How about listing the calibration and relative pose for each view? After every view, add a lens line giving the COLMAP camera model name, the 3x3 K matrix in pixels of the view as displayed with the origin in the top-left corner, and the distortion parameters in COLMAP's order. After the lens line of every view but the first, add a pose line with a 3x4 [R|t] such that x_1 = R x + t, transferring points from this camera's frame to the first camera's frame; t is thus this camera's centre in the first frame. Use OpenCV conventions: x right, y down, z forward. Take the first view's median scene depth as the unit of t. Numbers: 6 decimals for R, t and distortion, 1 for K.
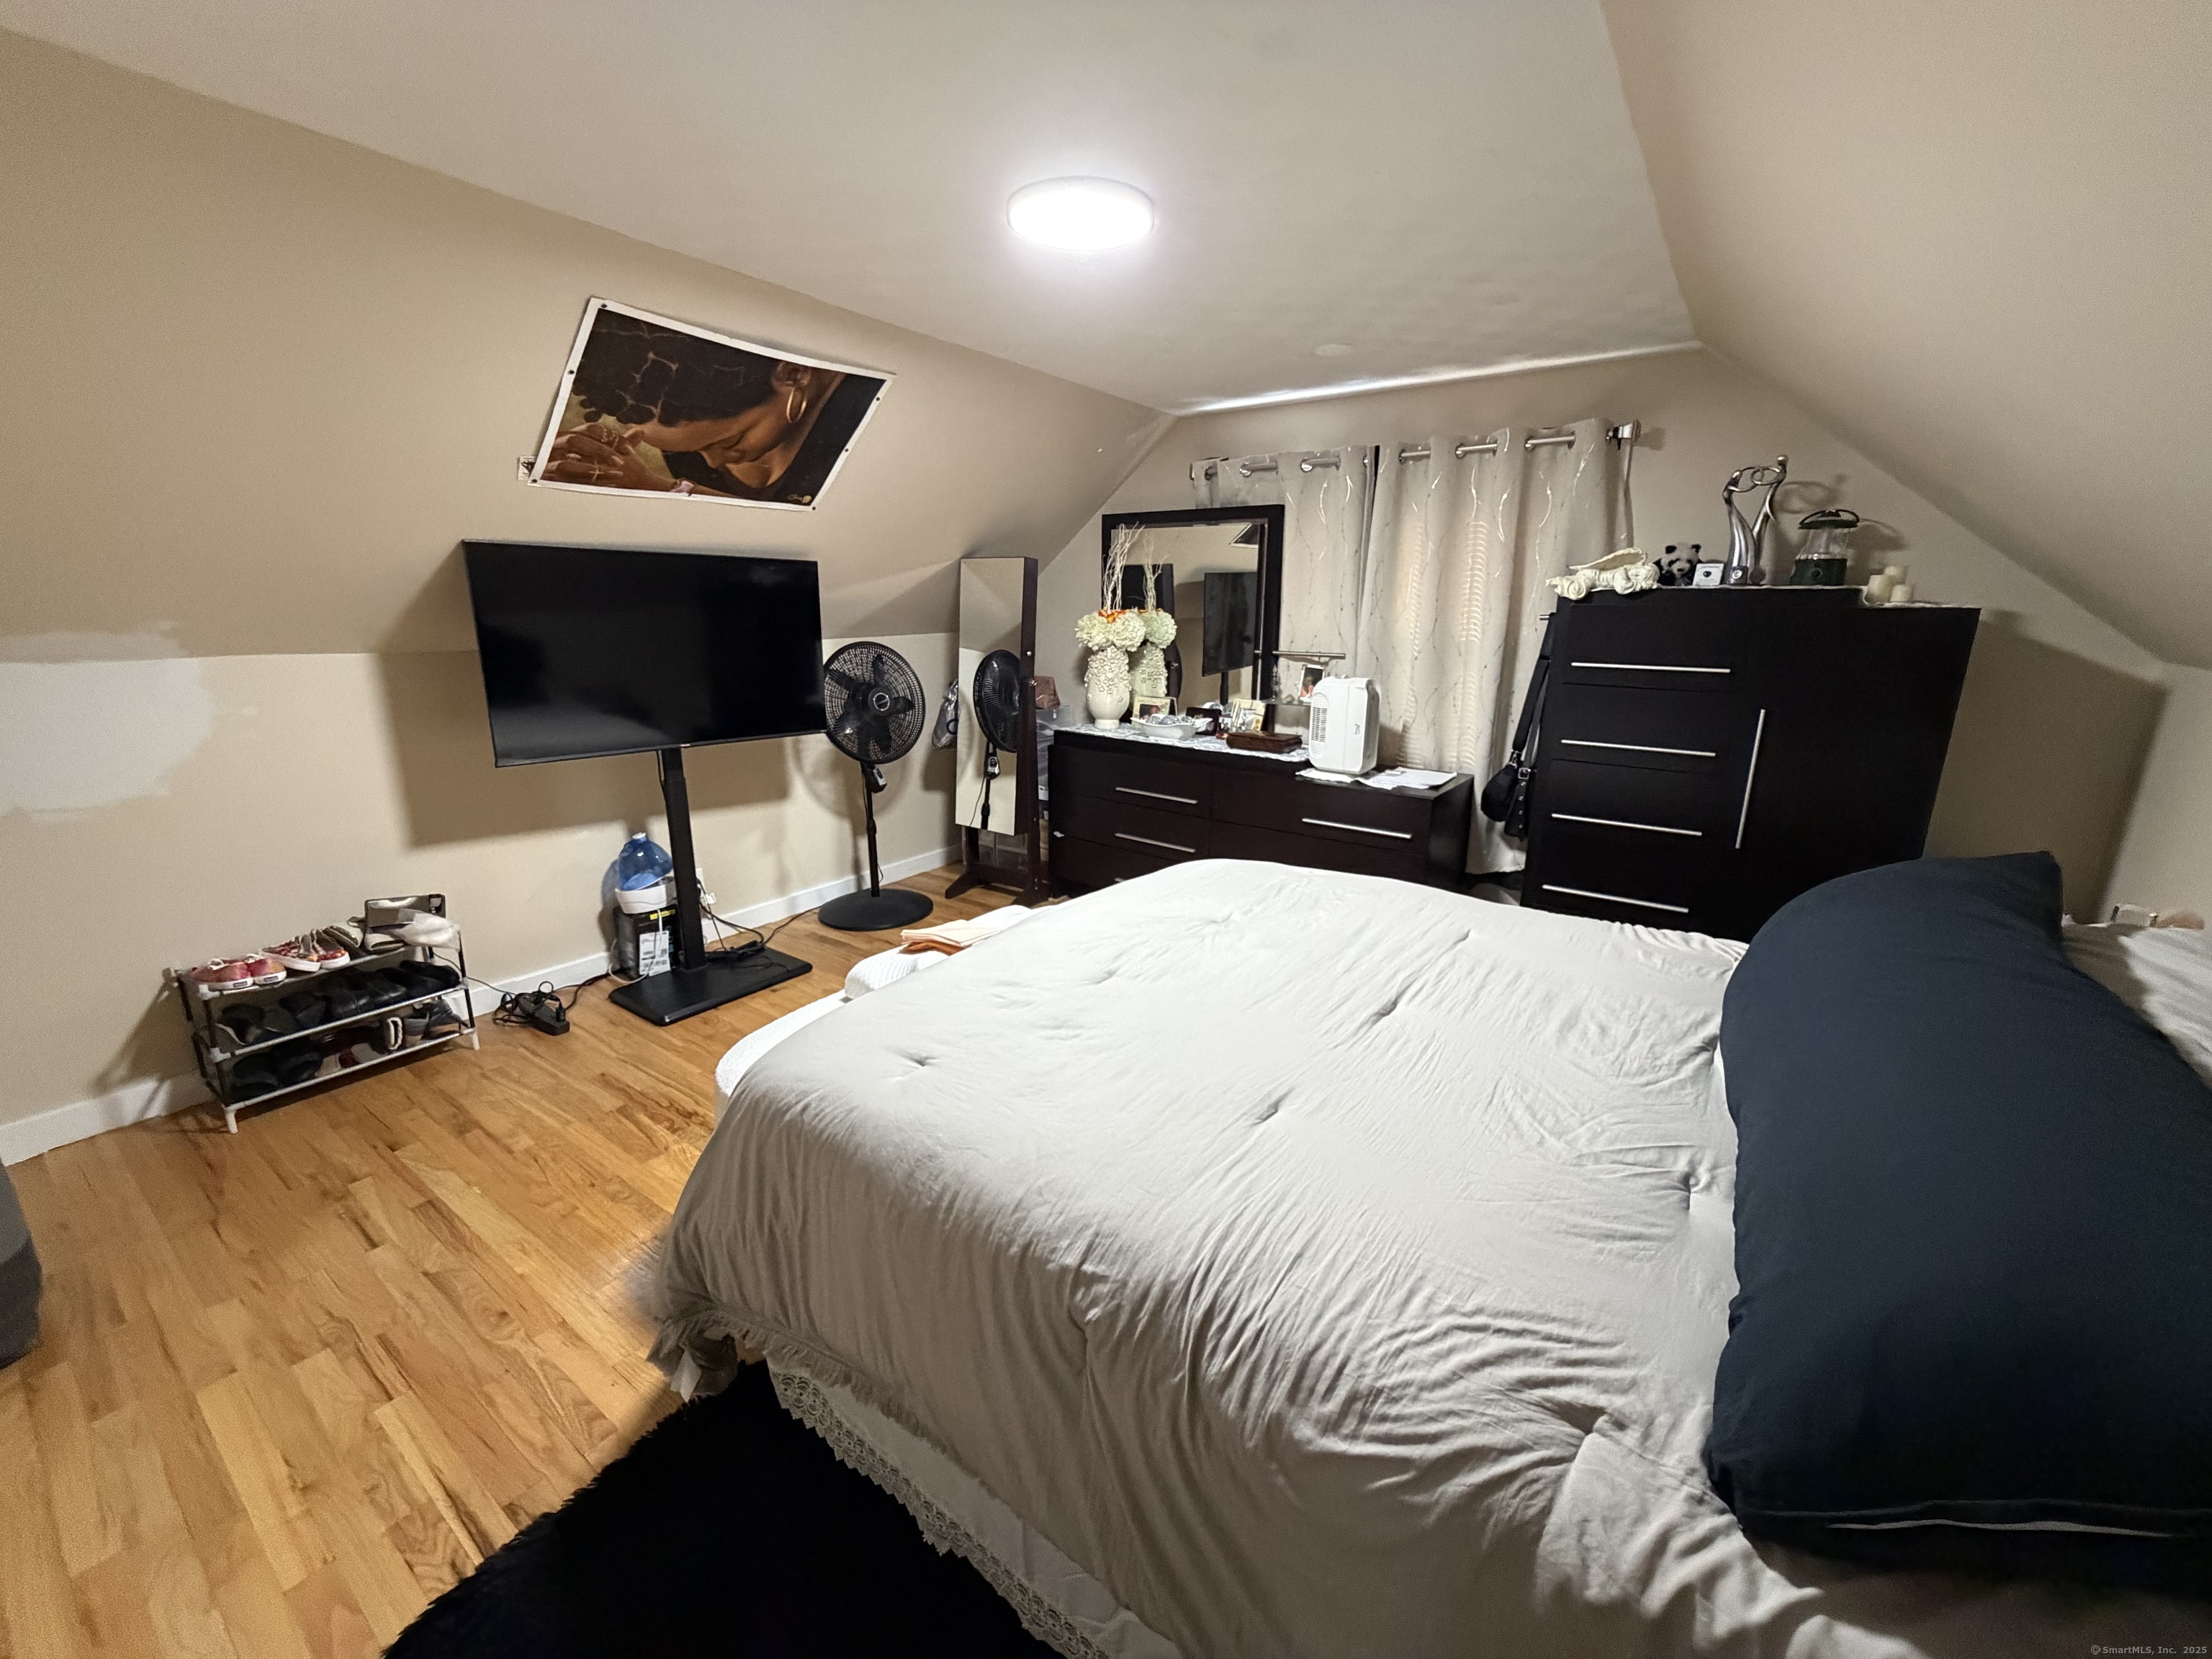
lens RADIAL K [[880.1, 0, 1110.6], [0, 880.1, 826.3], [0, 0, 1]] dist [0.000198, 0.000301]
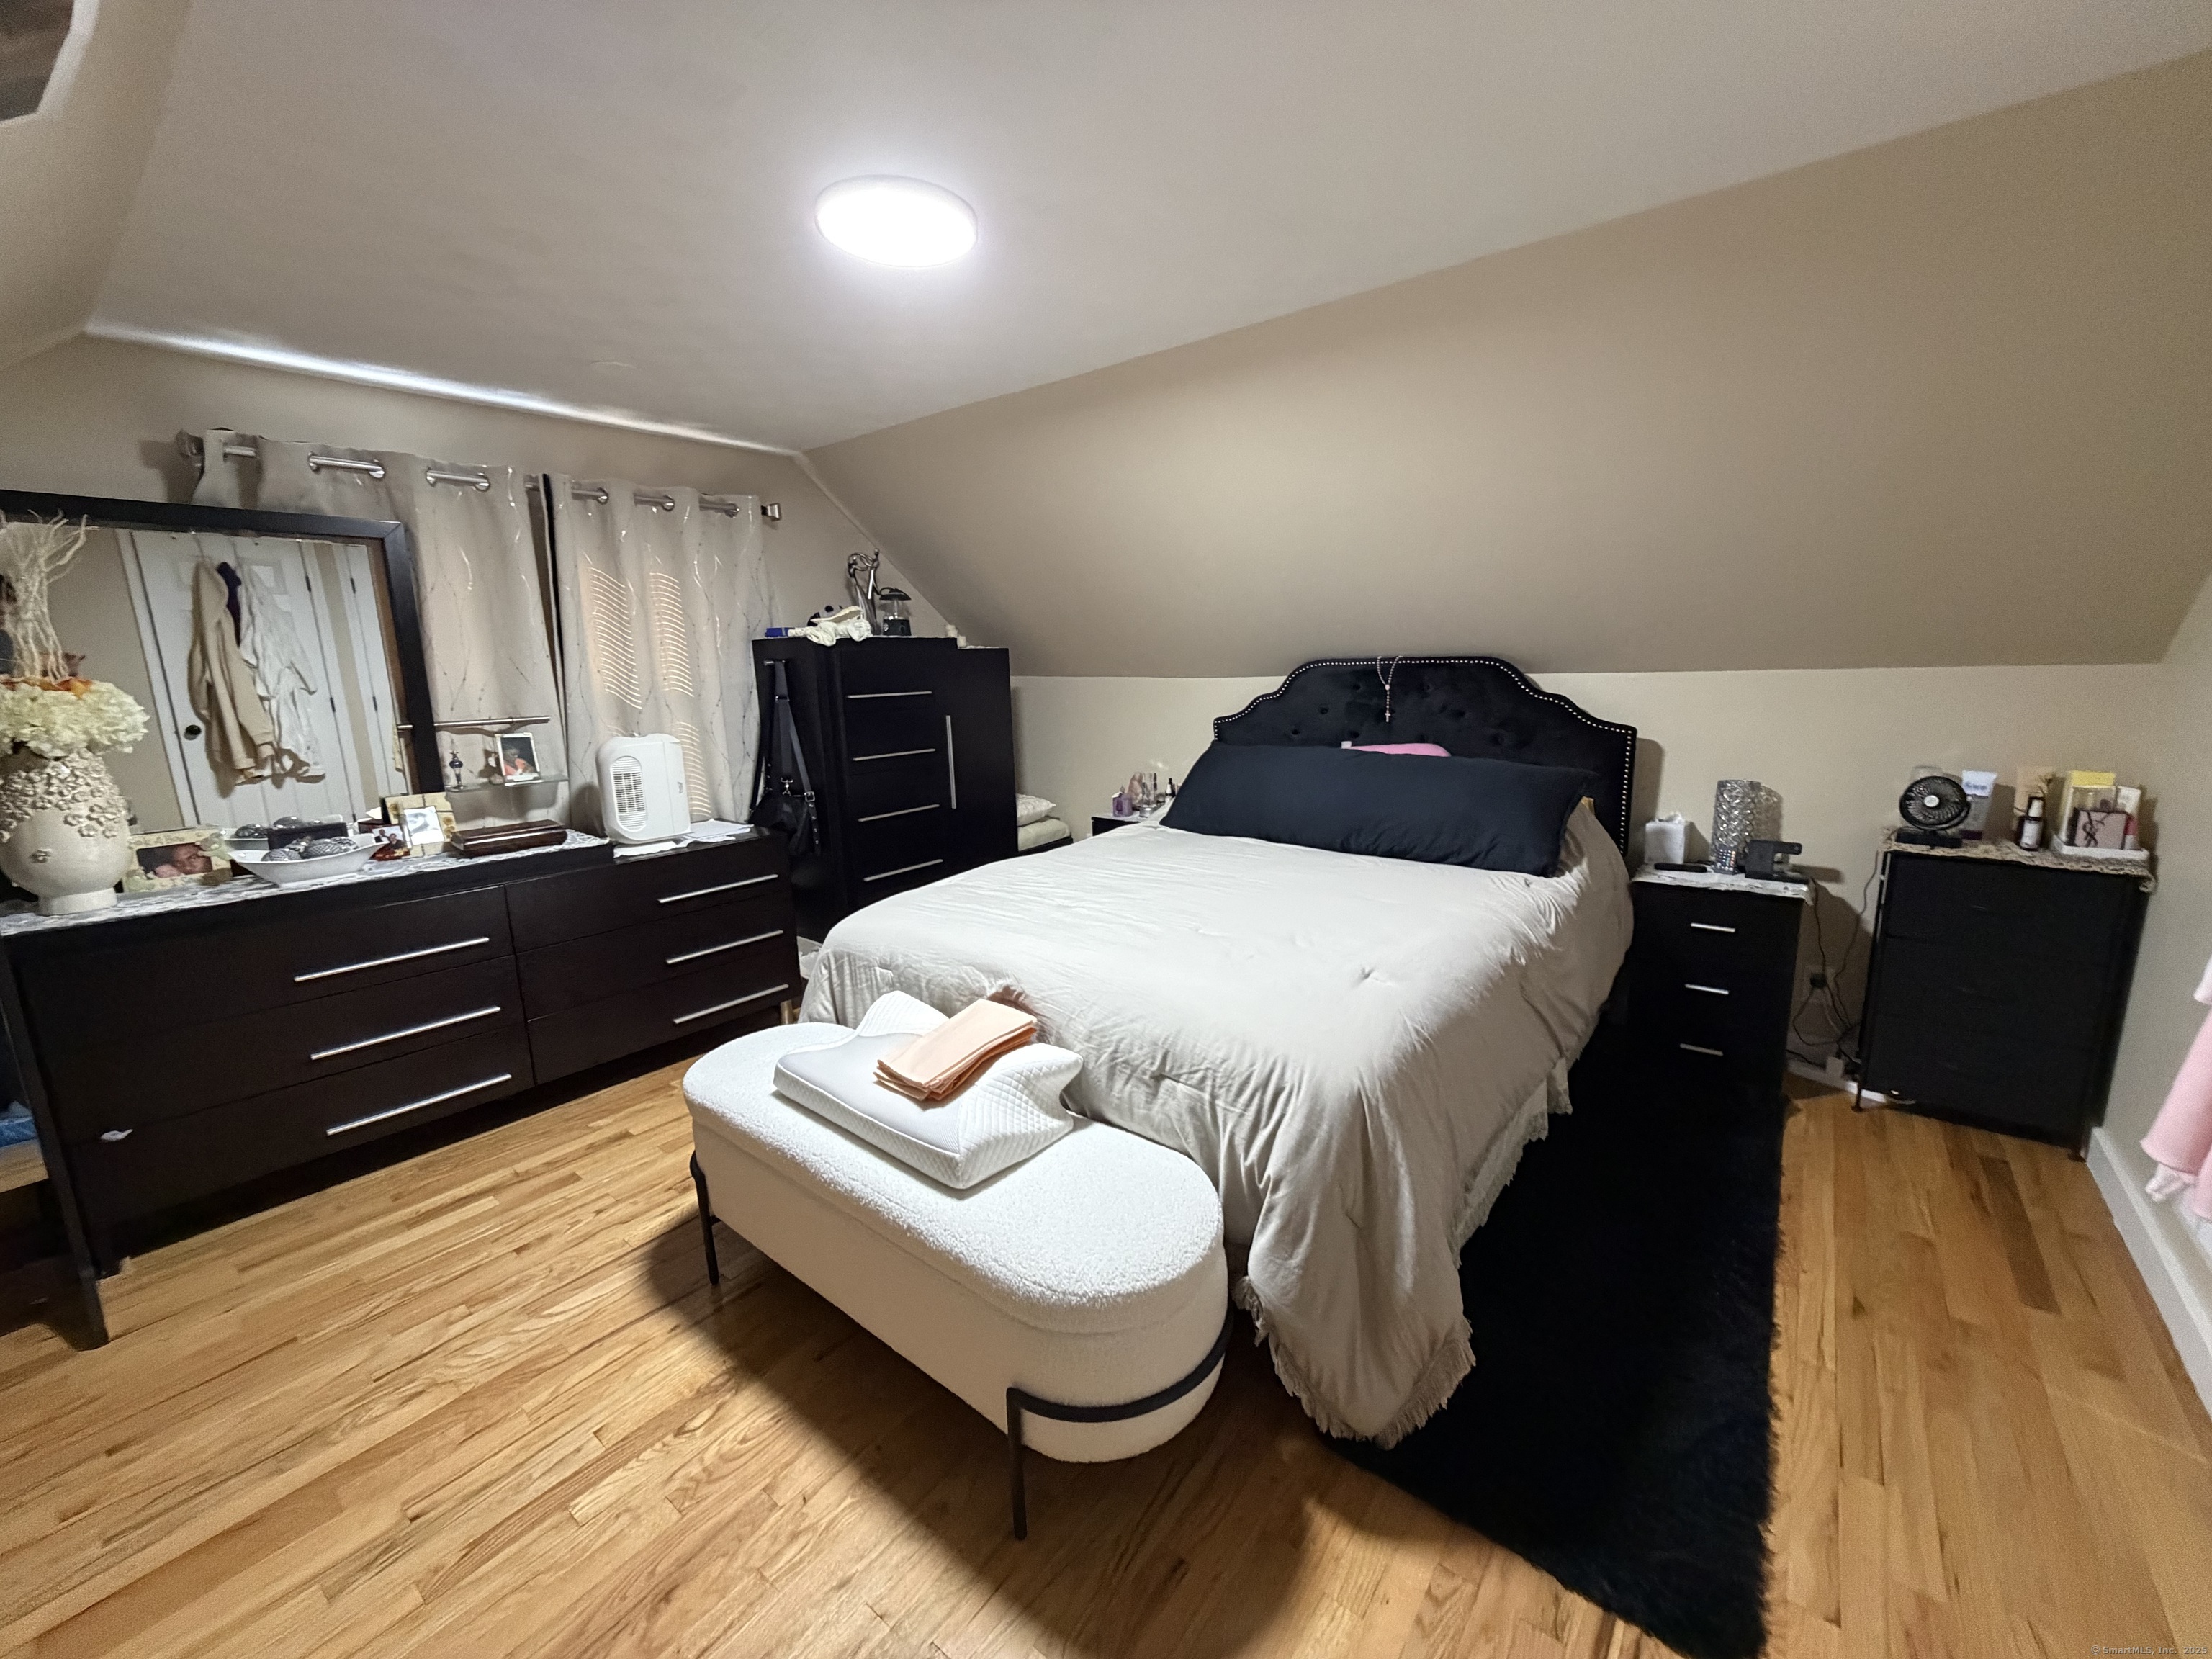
lens RADIAL K [[880.1, 0, 1110.6], [0, 880.1, 826.3], [0, 0, 1]] dist [0.000198, 0.000301]
pose [[0.052125, -0.201942, 0.978009, -0.658140], [0.261207, 0.948004, 0.181825, -0.133271], [-0.963875, 0.245985, 0.102163, 0.532642]]
